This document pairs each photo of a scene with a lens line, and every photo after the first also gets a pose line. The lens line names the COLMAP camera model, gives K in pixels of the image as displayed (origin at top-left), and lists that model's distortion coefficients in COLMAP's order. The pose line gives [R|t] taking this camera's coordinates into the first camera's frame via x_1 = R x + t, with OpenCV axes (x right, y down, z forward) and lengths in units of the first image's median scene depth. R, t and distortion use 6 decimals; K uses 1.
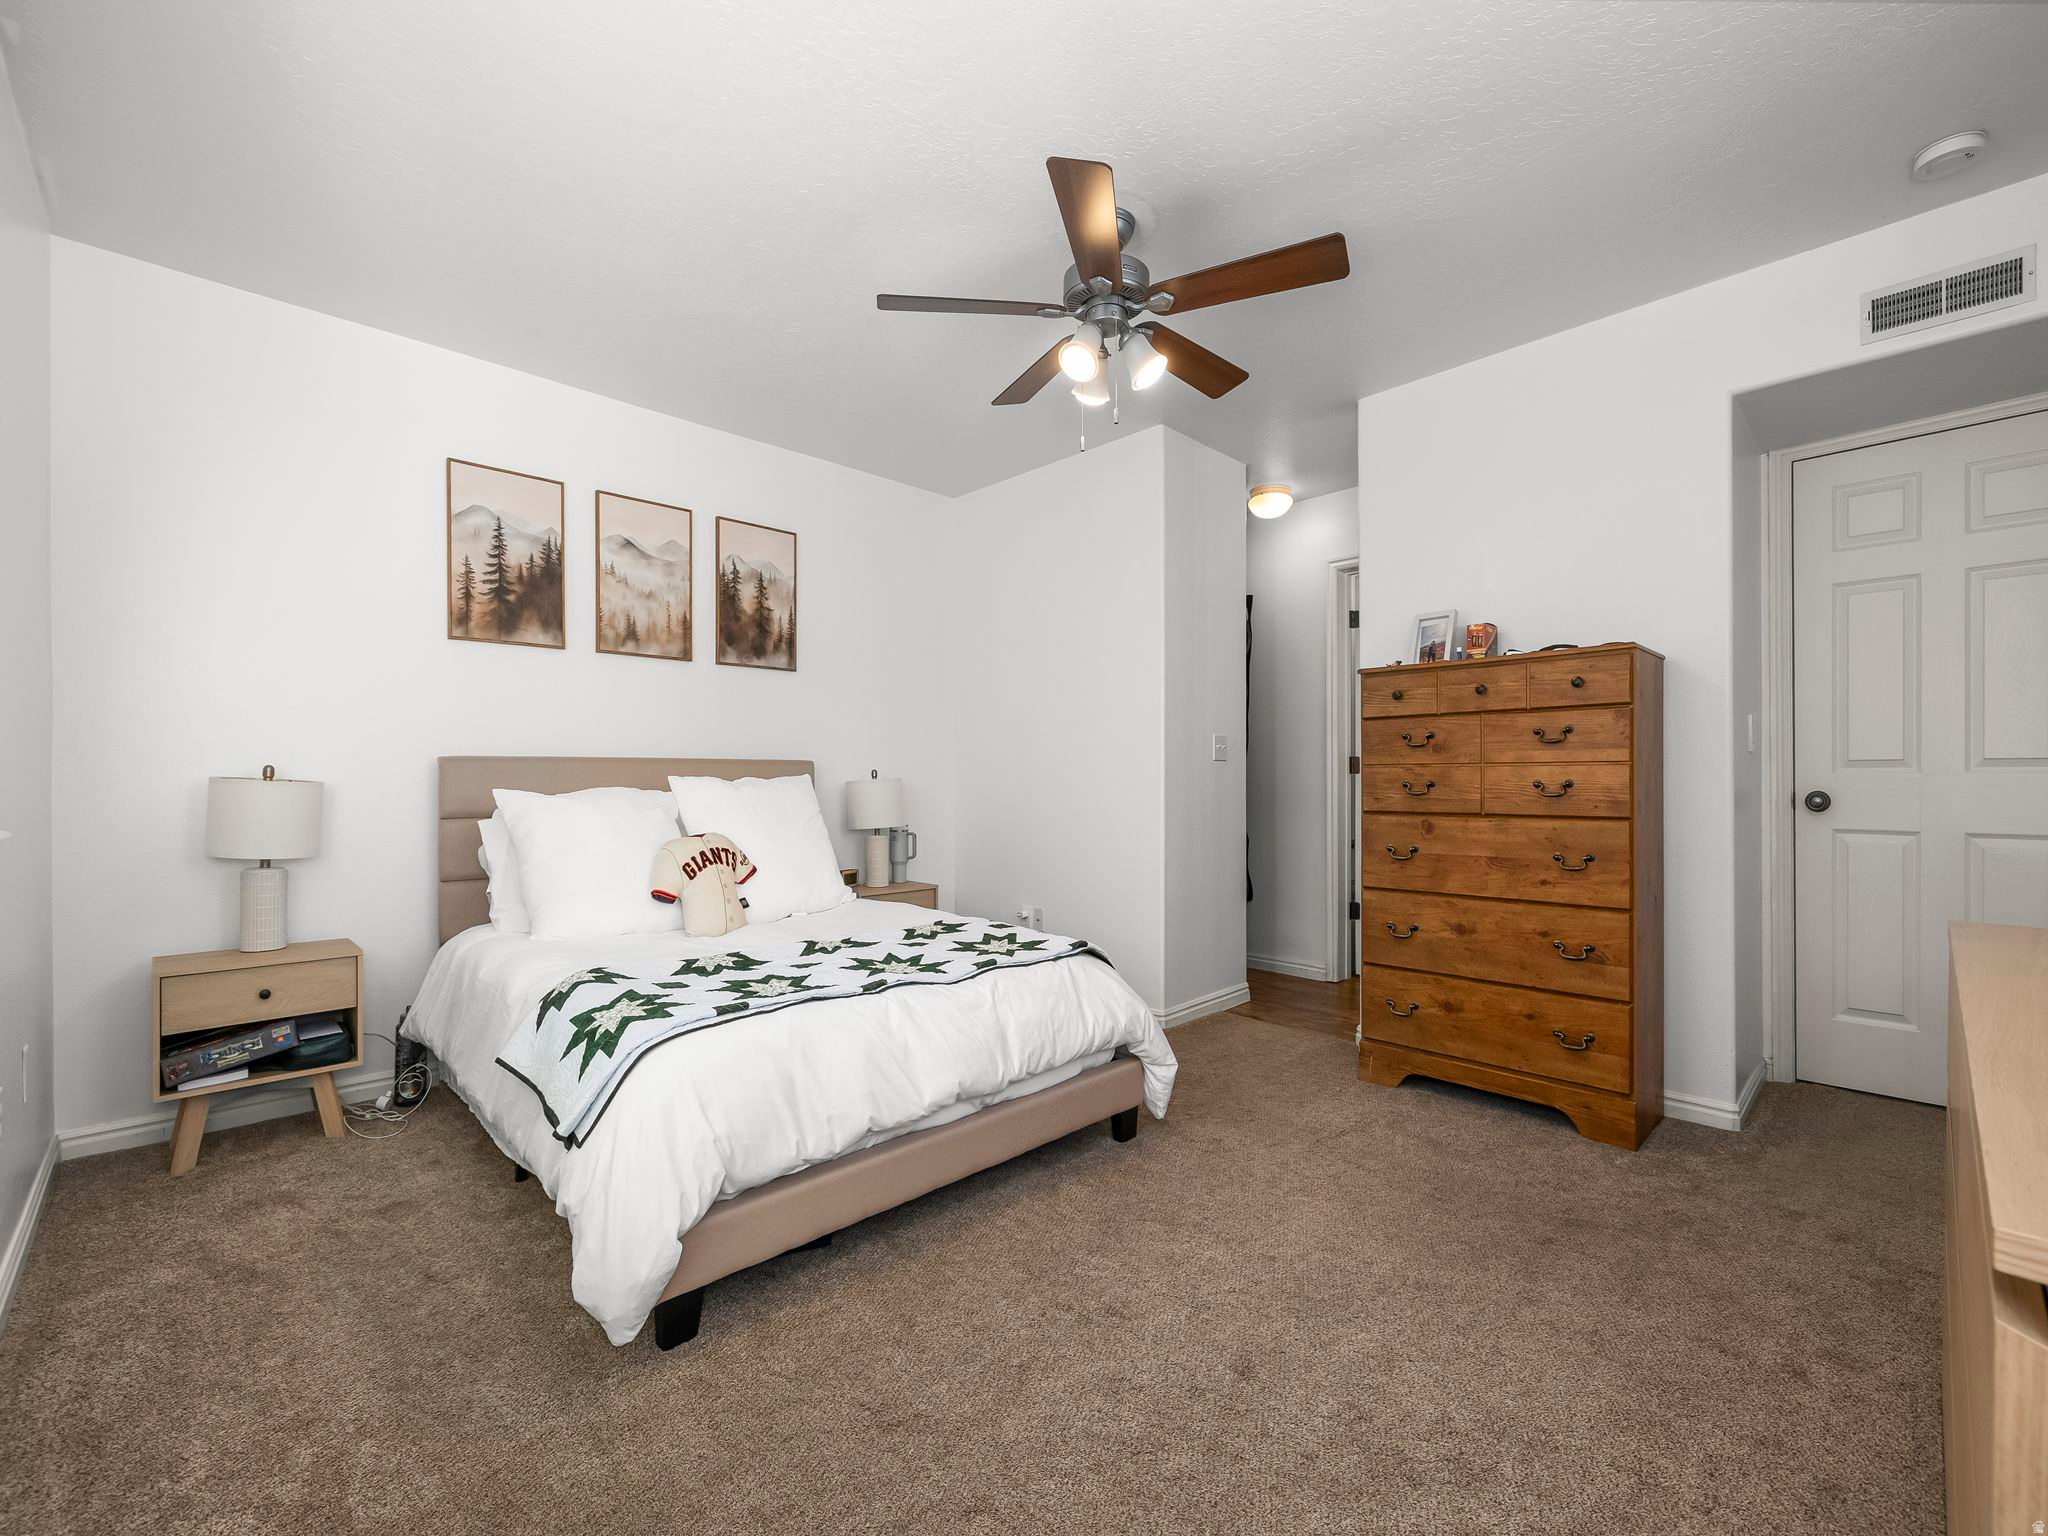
lens RADIAL K [[868.8, 0, 1010.4], [0, 868.8, 773.8], [0, 0, 1]] dist [0.000580, -0.000098]
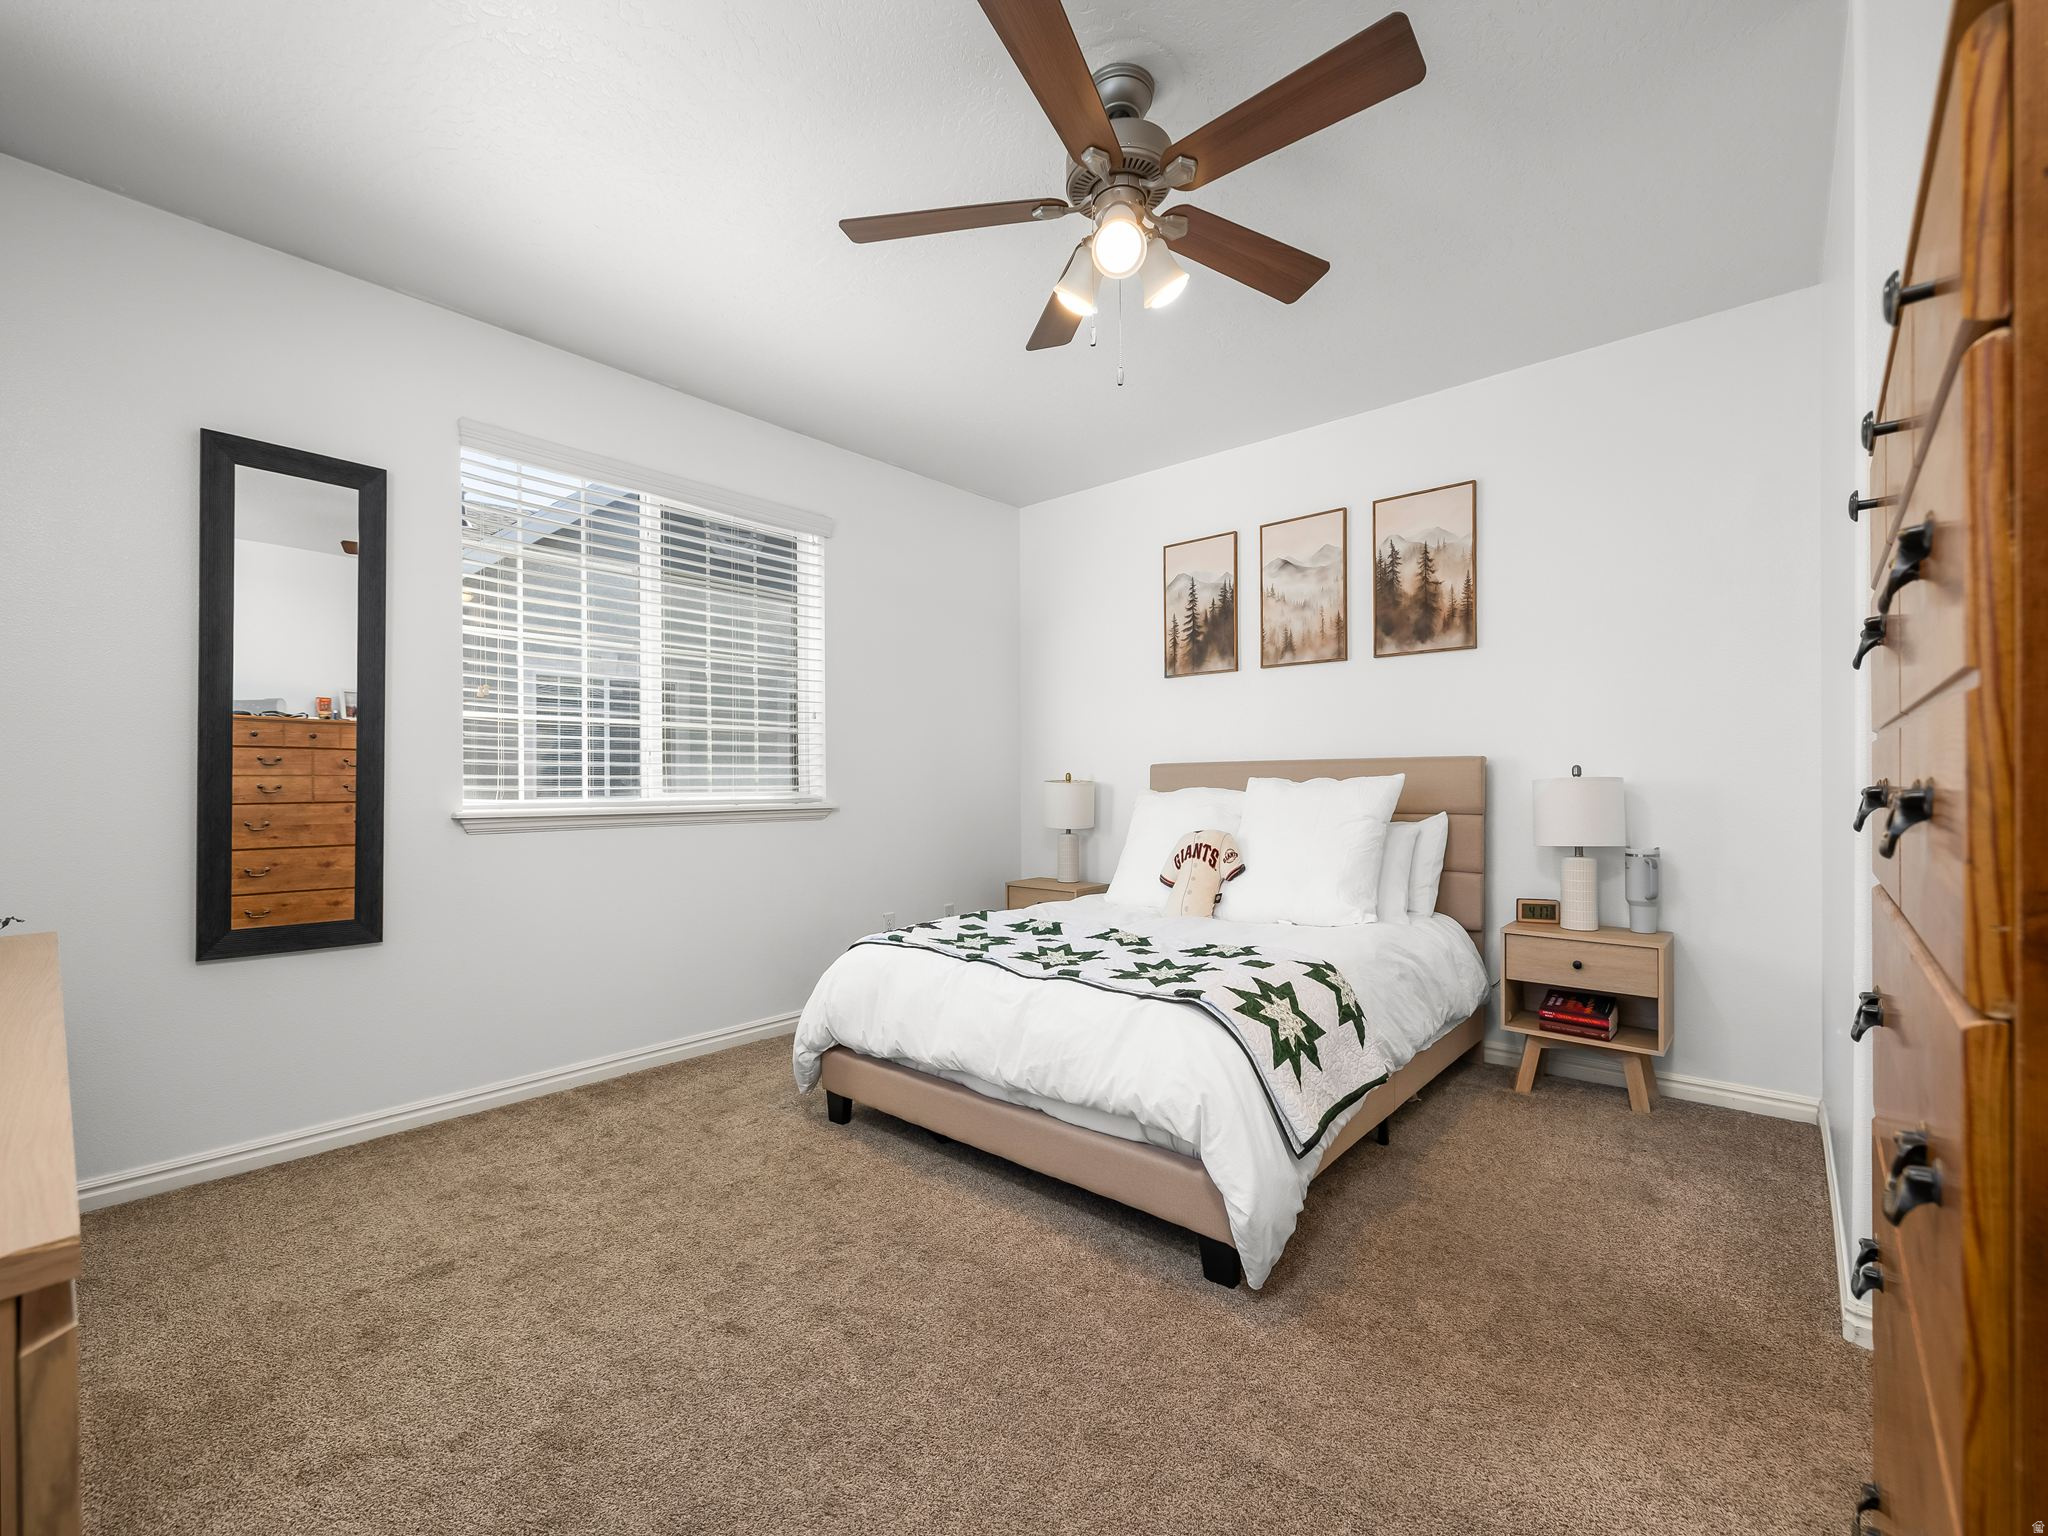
lens RADIAL K [[868.8, 0, 1010.4], [0, 868.8, 773.8], [0, 0, 1]] dist [0.000580, -0.000098]
pose [[0.083318, -0.010400, -0.996469, 0.622977], [0.011185, 0.999892, -0.009501, 0.004763], [0.996460, -0.010354, 0.083425, 0.574109]]
